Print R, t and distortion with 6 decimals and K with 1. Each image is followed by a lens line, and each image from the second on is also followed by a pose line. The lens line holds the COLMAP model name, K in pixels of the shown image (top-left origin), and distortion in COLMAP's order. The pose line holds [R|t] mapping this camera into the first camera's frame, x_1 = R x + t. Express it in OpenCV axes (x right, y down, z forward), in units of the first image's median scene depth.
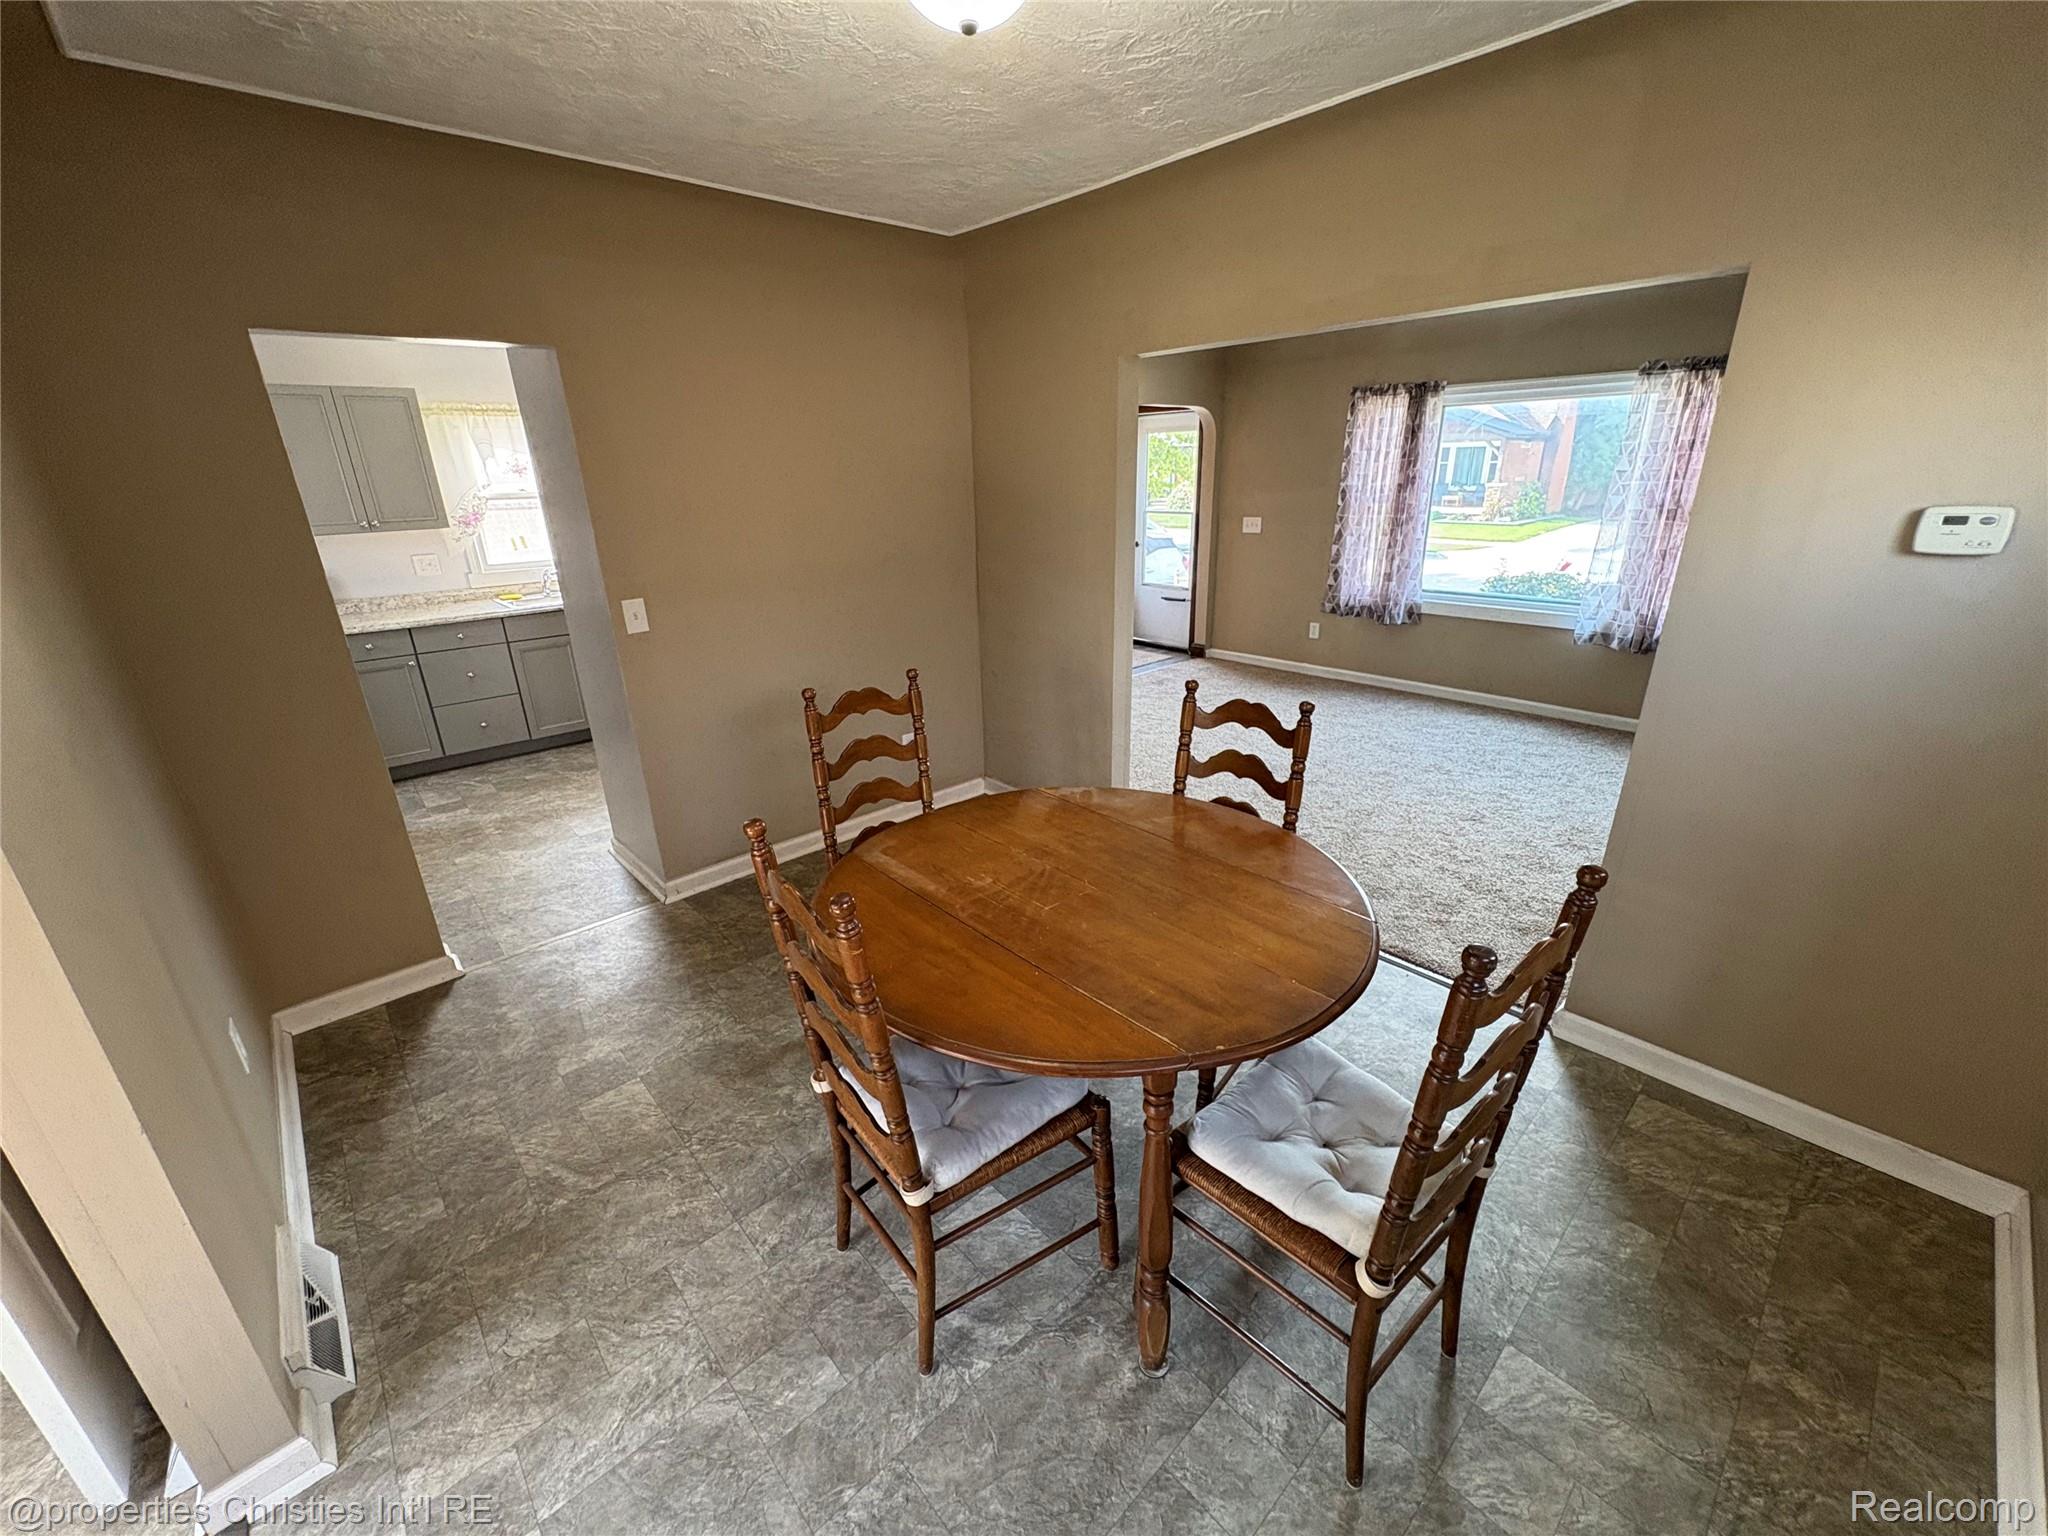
lens RADIAL K [[817.2, 0, 1024.0], [0, 817.2, 768.0], [0, 0, 1]] dist [-0.000887, 0.000198]
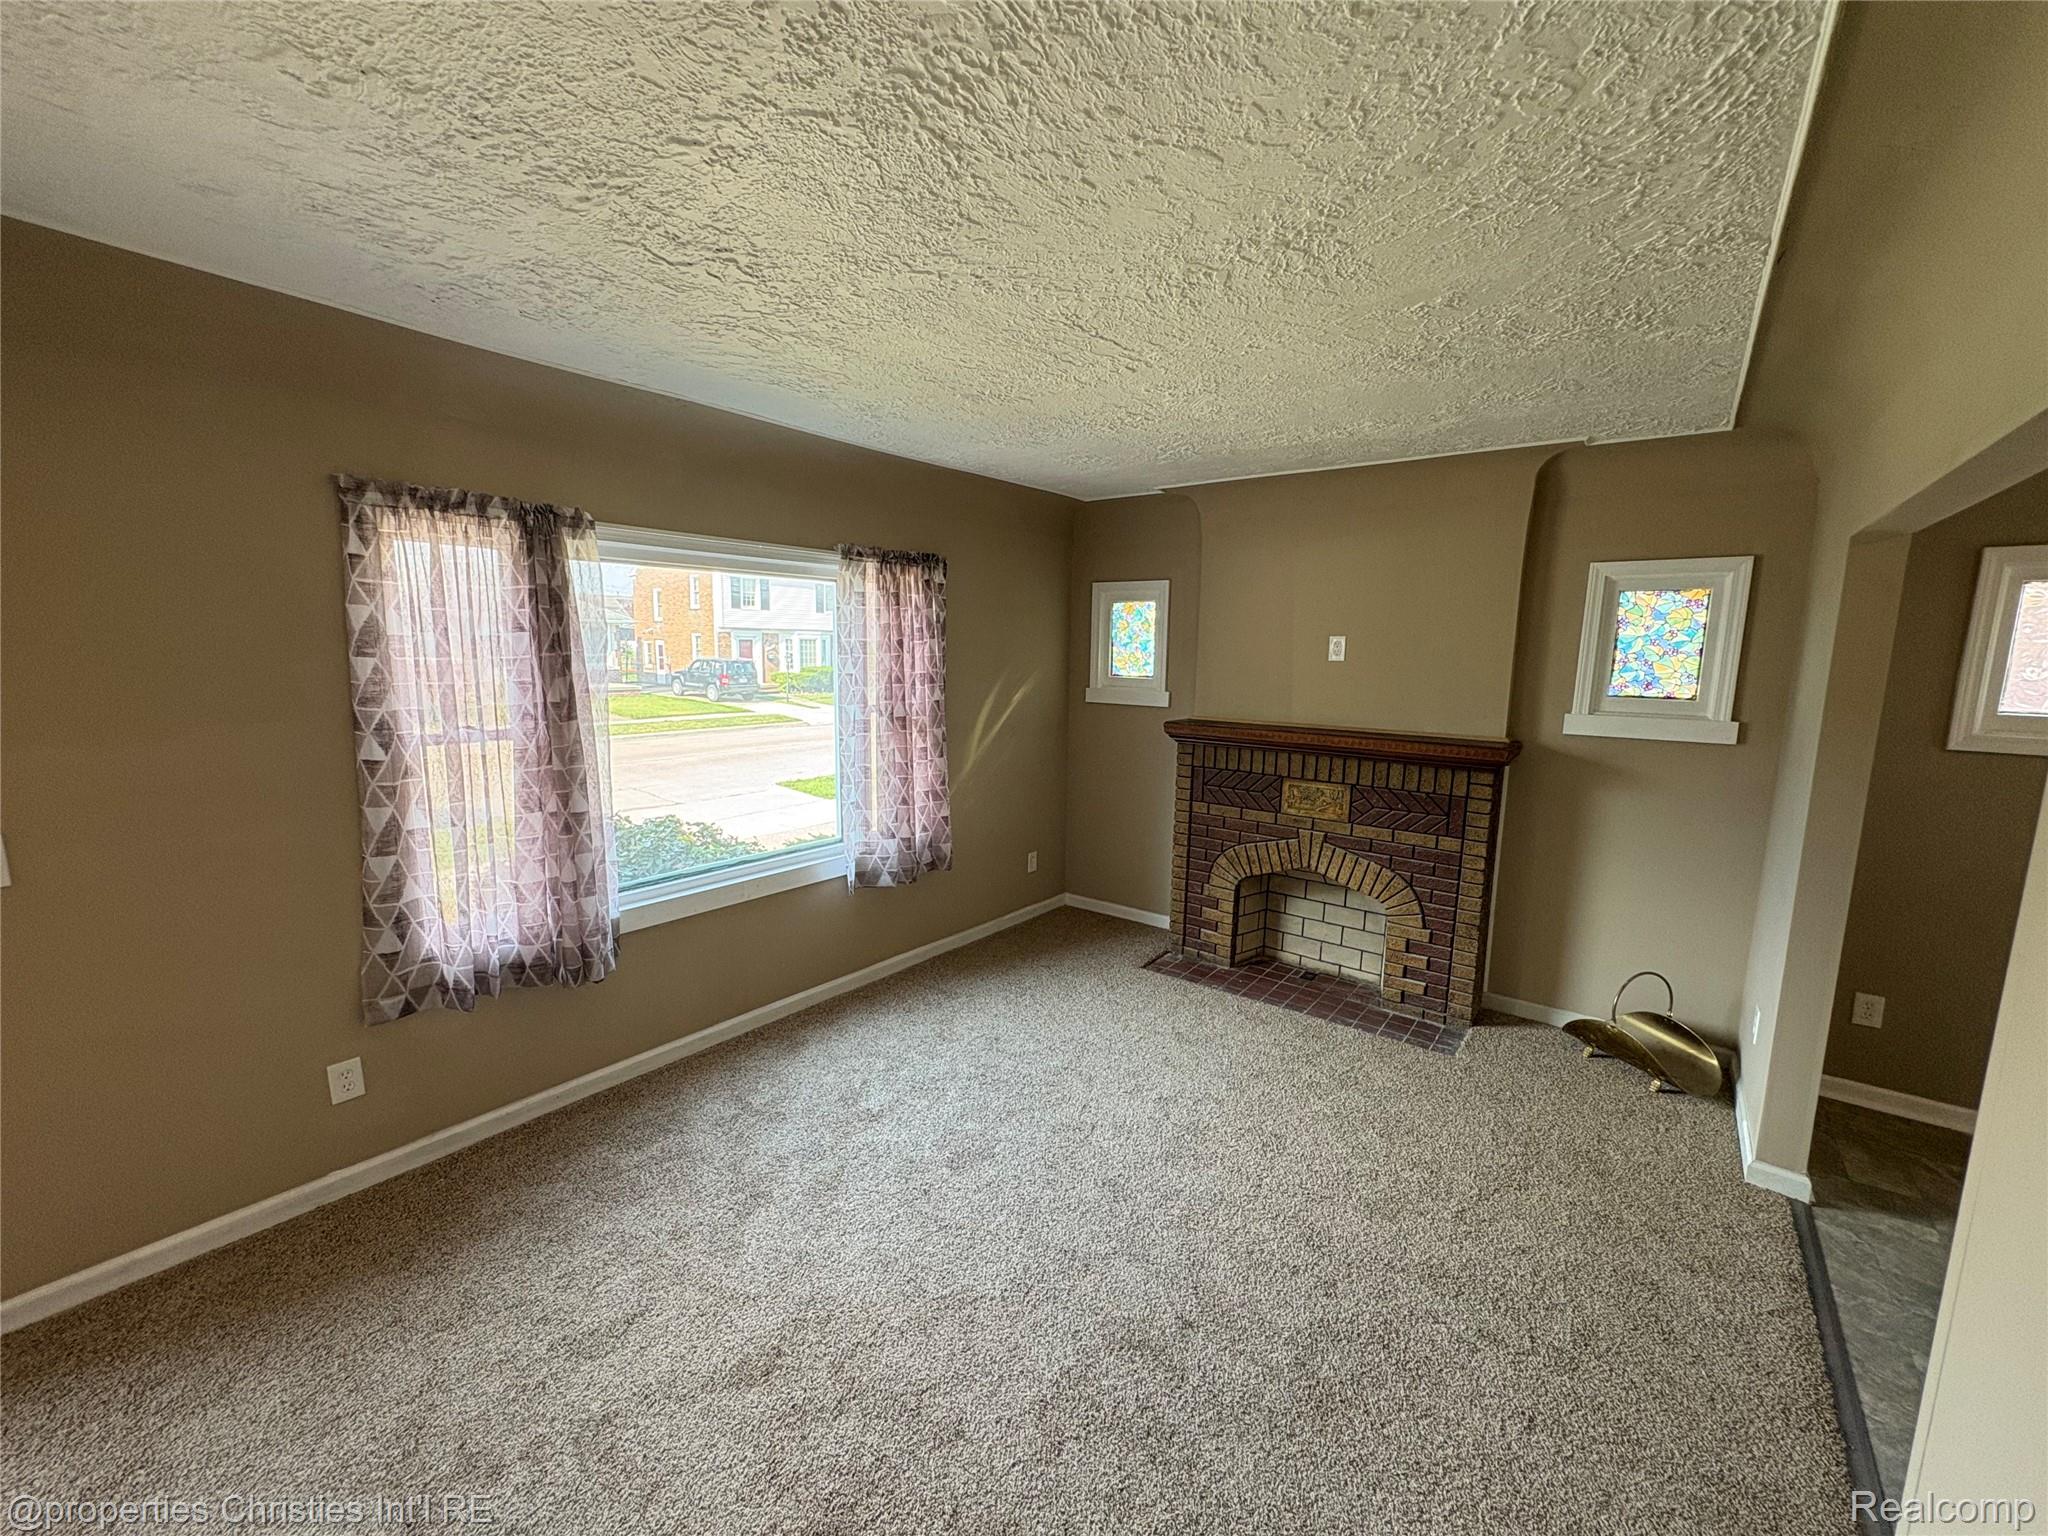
lens RADIAL K [[815.4, 0, 1024.0], [0, 815.4, 768.0], [0, 0, 1]] dist [0.000780, 0.000066]
pose [[-0.165681, -0.126140, 0.978079, -0.049700], [0.330940, 0.927163, 0.175633, -0.294059], [-0.928993, 0.352784, -0.111869, 0.781706]]
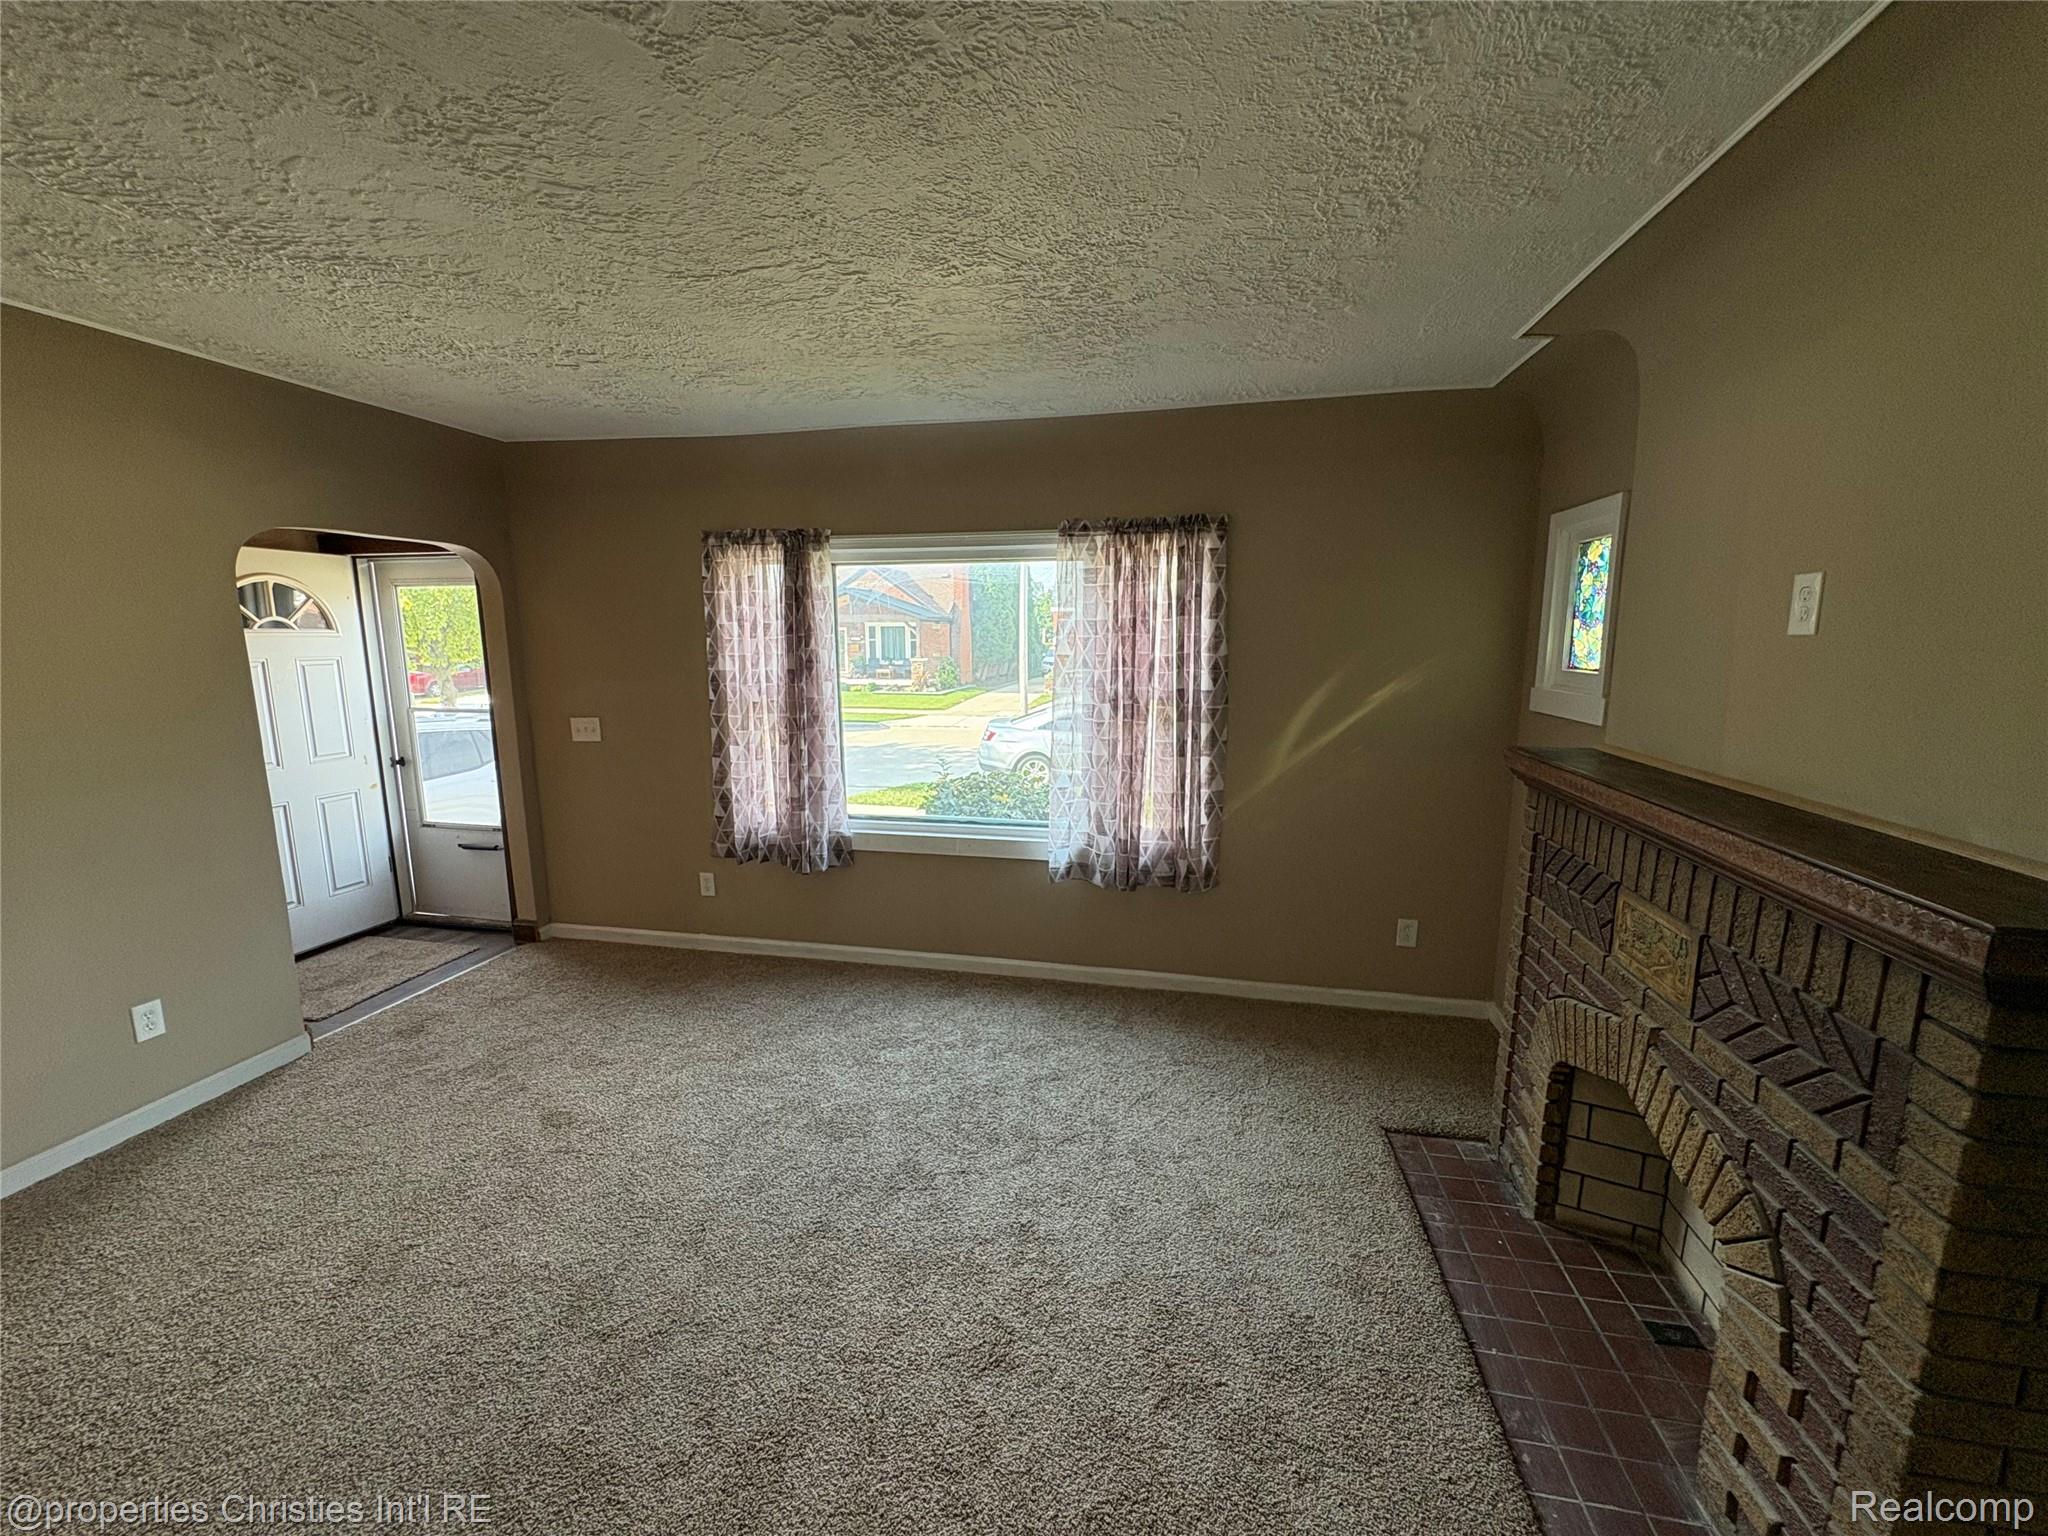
lens RADIAL K [[815.4, 0, 1024.0], [0, 815.4, 768.0], [0, 0, 1]] dist [0.000780, 0.000066]
pose [[0.809672, -0.073833, 0.582219, 0.210342], [0.187261, 0.972700, -0.137067, -0.136043], [-0.556205, 0.220006, 0.801395, 0.359351]]
